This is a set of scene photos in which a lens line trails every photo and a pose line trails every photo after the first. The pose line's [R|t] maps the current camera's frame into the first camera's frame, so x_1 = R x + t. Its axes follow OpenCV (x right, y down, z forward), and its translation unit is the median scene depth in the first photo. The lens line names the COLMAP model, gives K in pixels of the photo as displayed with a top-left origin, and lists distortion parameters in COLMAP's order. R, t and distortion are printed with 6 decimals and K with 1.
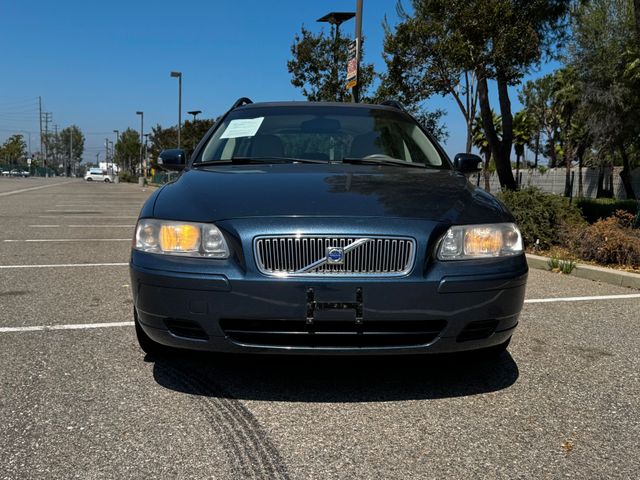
lens RADIAL K [[634.8, 0, 320.0], [0, 634.8, 240.0], [0, 0, 1]] dist [0.195135, -0.476673]
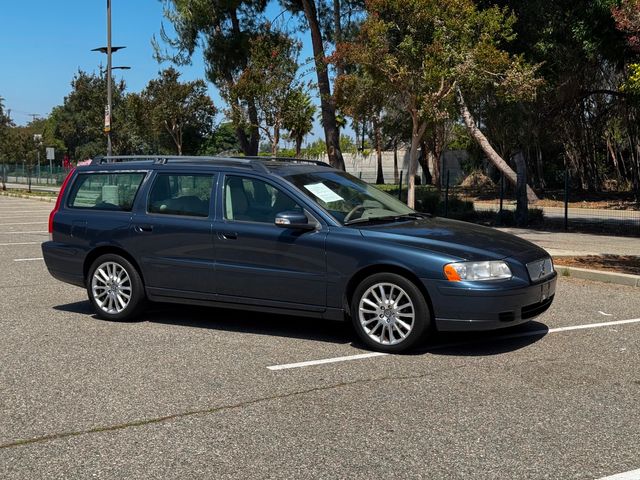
lens RADIAL K [[883.9, 0, 320.0], [0, 883.9, 240.0], [0, 0, 1]] dist [0.197734, -0.557070]
pose [[0.976240, -0.036946, 0.213520, 0.053105], [0.038041, 0.999276, -0.001018, 0.057868], [-0.213328, 0.009116, 0.976938, -0.981712]]
